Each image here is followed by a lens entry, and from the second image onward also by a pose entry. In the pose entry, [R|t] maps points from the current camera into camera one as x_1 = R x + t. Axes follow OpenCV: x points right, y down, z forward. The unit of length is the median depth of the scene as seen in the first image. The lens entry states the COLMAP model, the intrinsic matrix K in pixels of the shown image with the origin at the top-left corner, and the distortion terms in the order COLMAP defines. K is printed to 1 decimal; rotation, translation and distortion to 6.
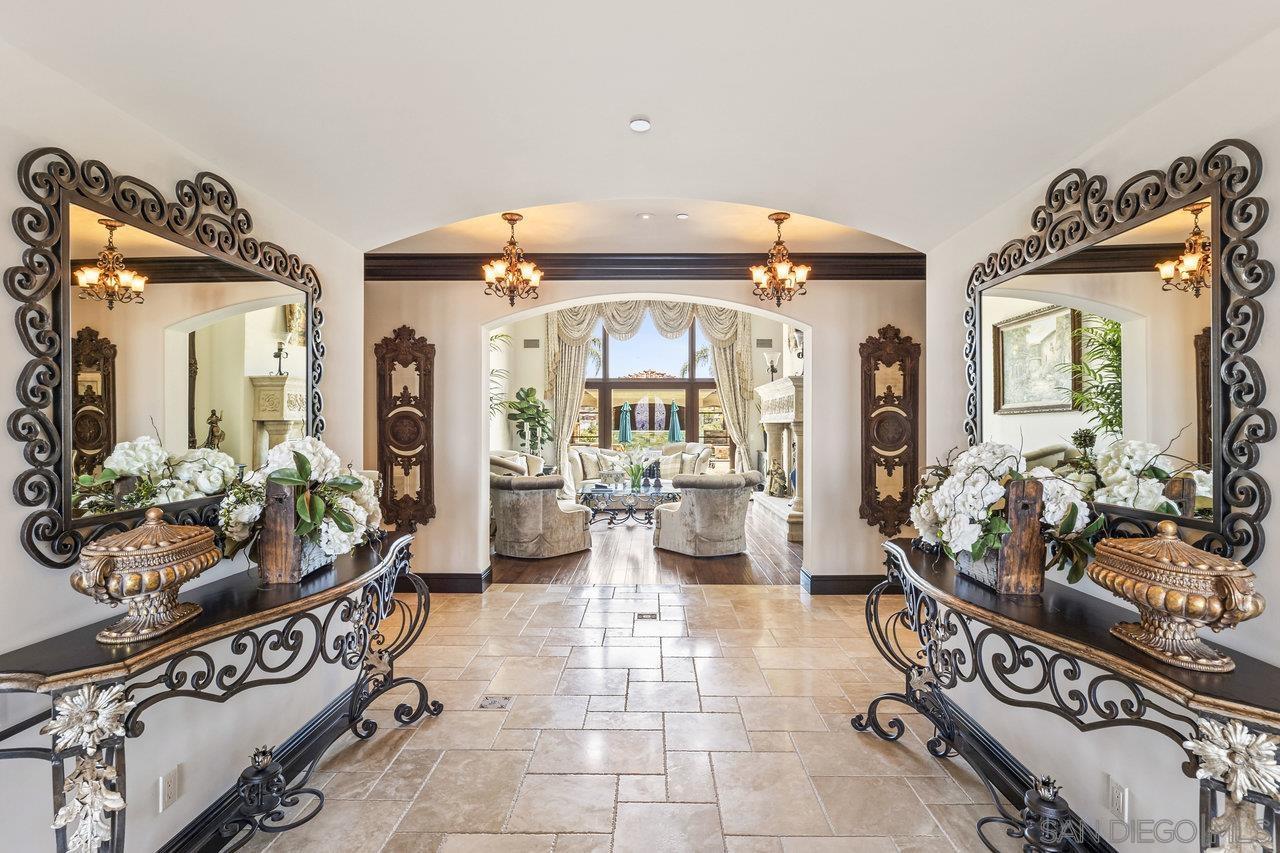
lens RADIAL K [[659.4, 0, 636.1], [0, 659.4, 427.4], [0, 0, 1]] dist [0.001342, -0.000004]
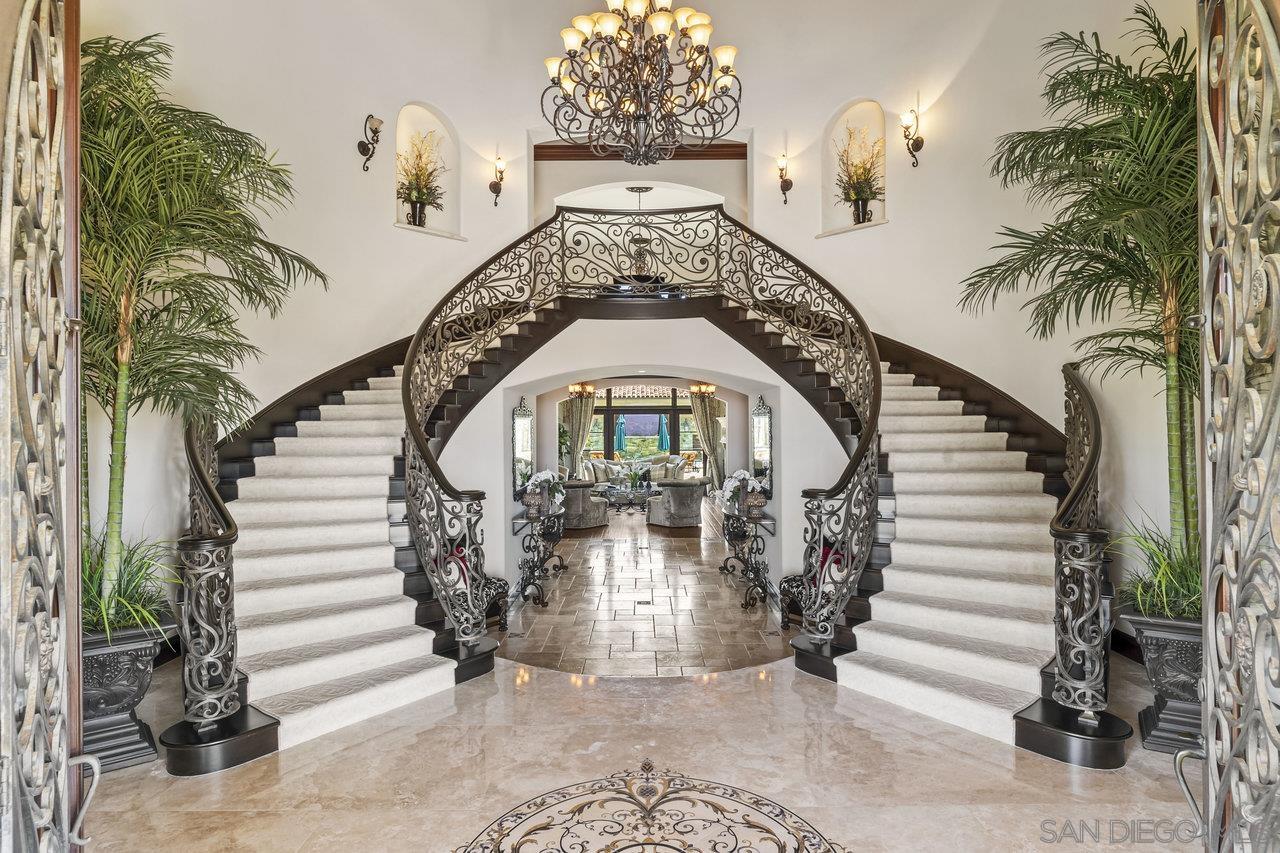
lens RADIAL K [[738.1, 0, 637.4], [0, 738.1, 422.3], [0, 0, 1]] dist [-0.009896, -0.004555]
pose [[0.999817, -0.011973, 0.014906, -0.014894], [0.012027, 0.999921, -0.003550, -0.046736], [-0.014863, 0.003728, 0.999883, -0.620072]]
